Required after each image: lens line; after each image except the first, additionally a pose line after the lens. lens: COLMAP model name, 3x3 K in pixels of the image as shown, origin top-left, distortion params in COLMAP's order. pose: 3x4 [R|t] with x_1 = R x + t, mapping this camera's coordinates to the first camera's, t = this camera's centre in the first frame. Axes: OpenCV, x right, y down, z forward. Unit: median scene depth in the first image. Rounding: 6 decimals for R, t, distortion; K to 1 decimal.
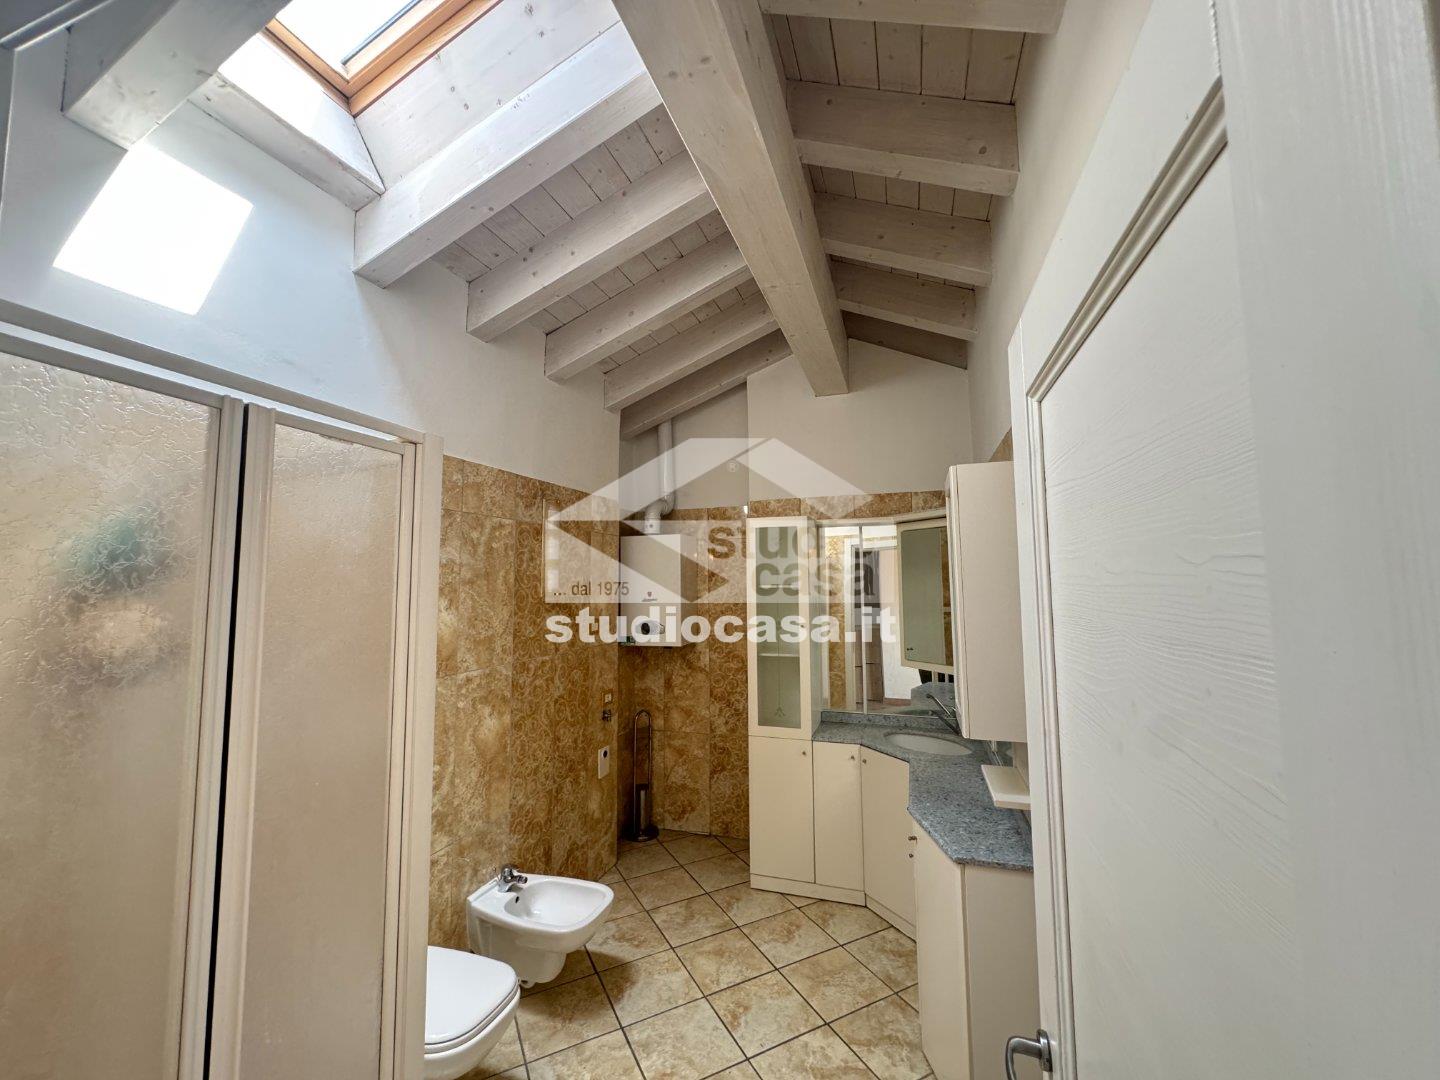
lens RADIAL K [[576.0, 0, 722.1], [0, 576.0, 539.9], [0, 0, 1]] dist [0.002234, -0.000100]
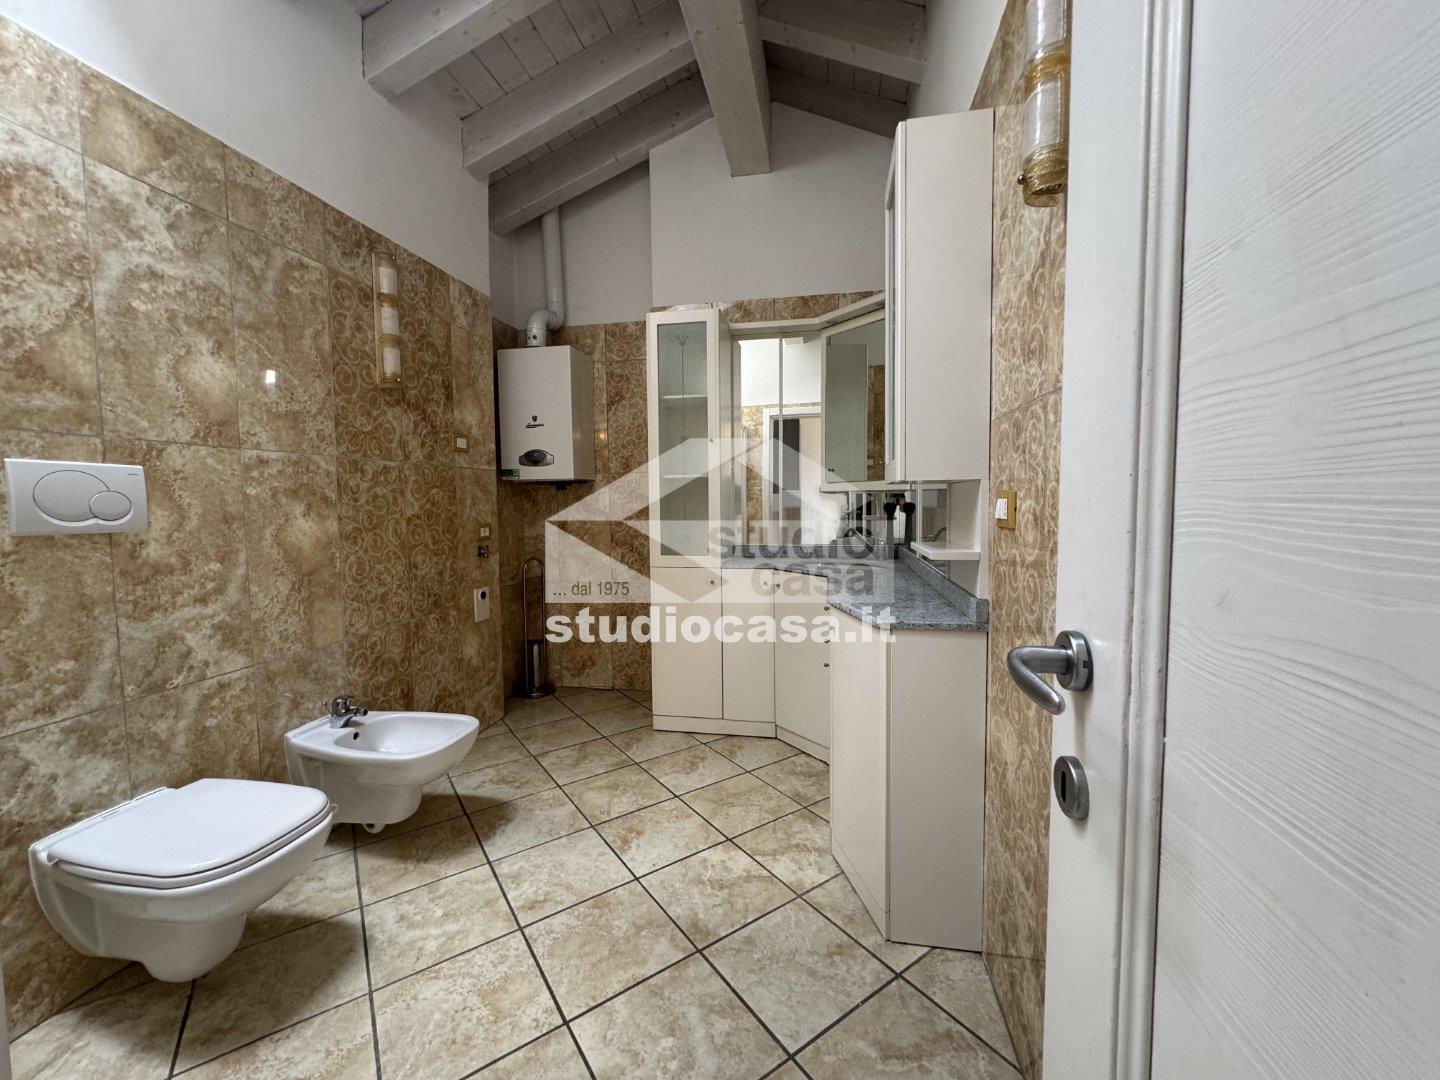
lens RADIAL K [[576.0, 0, 720.1], [0, 576.0, 535.8], [0, 0, 1]] dist [0.002234, -0.000100]
pose [[0.991390, -0.007780, 0.130714, 0.044341], [-0.010337, 0.990469, 0.137348, 0.203395], [-0.130537, -0.137517, 0.981860, 0.154874]]
